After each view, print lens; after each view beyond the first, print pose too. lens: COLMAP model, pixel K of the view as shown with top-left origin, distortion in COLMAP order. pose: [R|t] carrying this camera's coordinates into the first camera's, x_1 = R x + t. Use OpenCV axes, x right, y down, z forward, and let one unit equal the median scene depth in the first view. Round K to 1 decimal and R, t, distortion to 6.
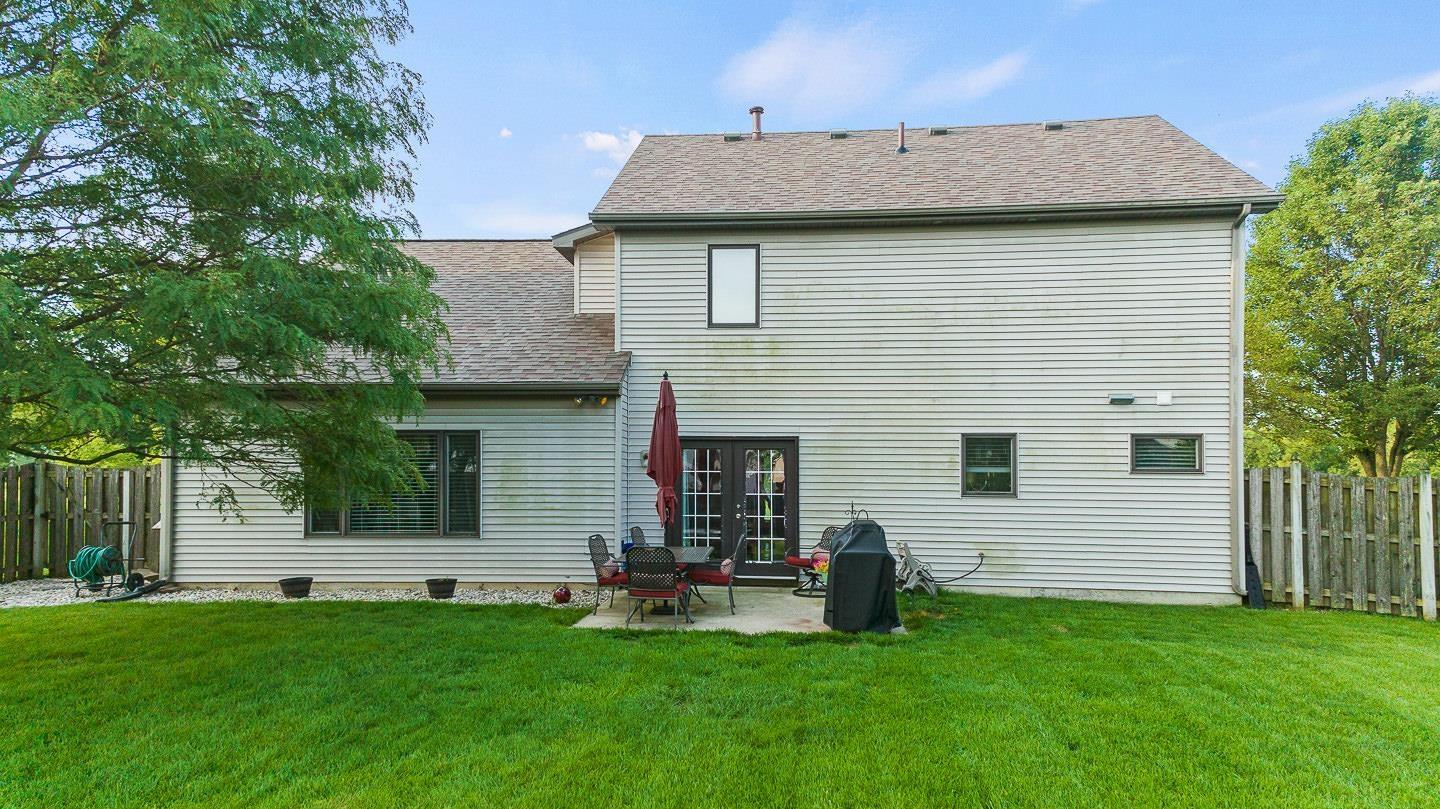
lens RADIAL K [[962.7, 0, 729.1], [0, 962.7, 405.9], [0, 0, 1]] dist [0.121062, 0.002816]
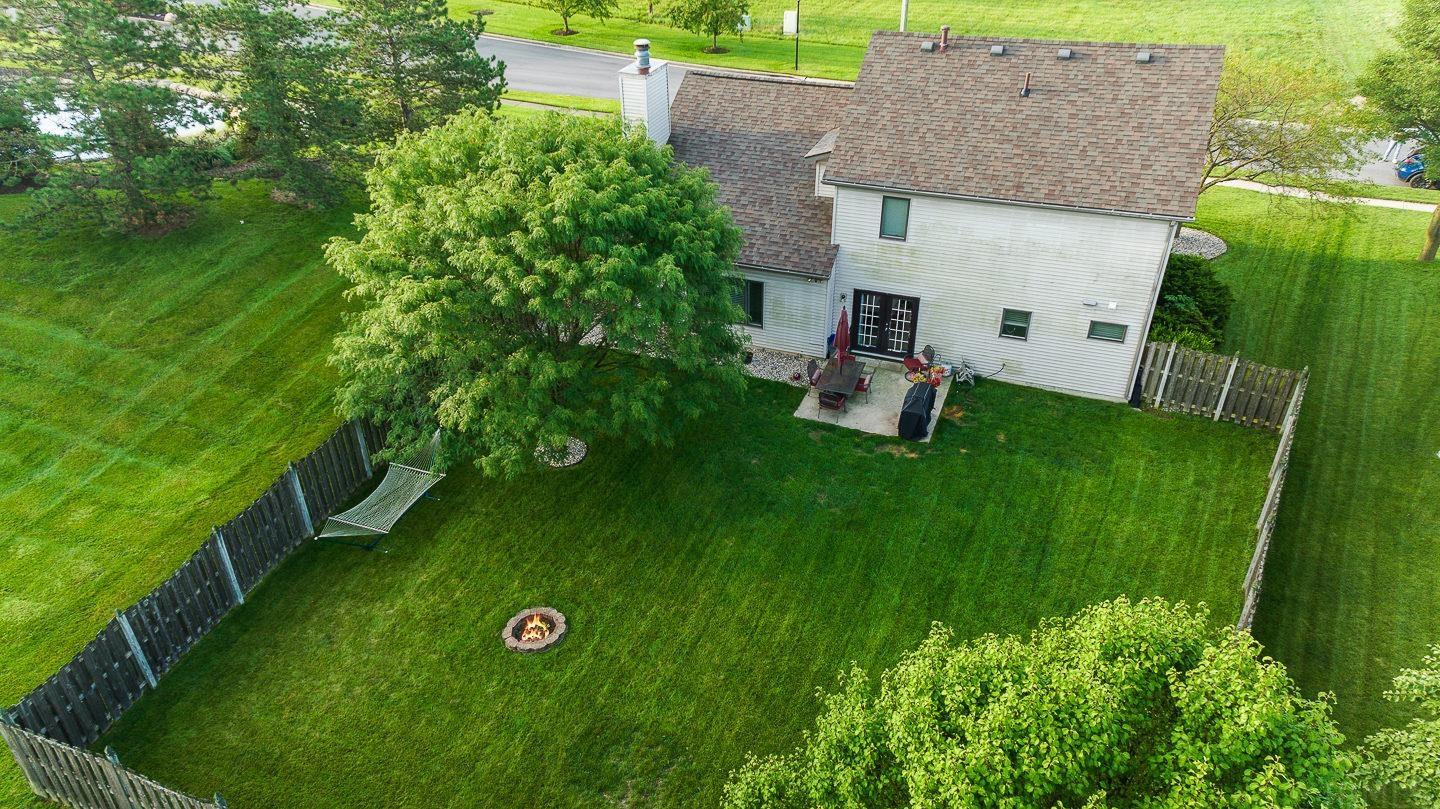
lens RADIAL K [[962.7, 0, 729.1], [0, 962.7, 405.9], [0, 0, 1]] dist [0.121062, 0.002816]
pose [[0.963412, 0.134965, -0.231565, 0.188408], [0.005925, 0.853029, 0.521830, -0.833015], [0.267960, -0.504110, 0.821018, -0.858404]]
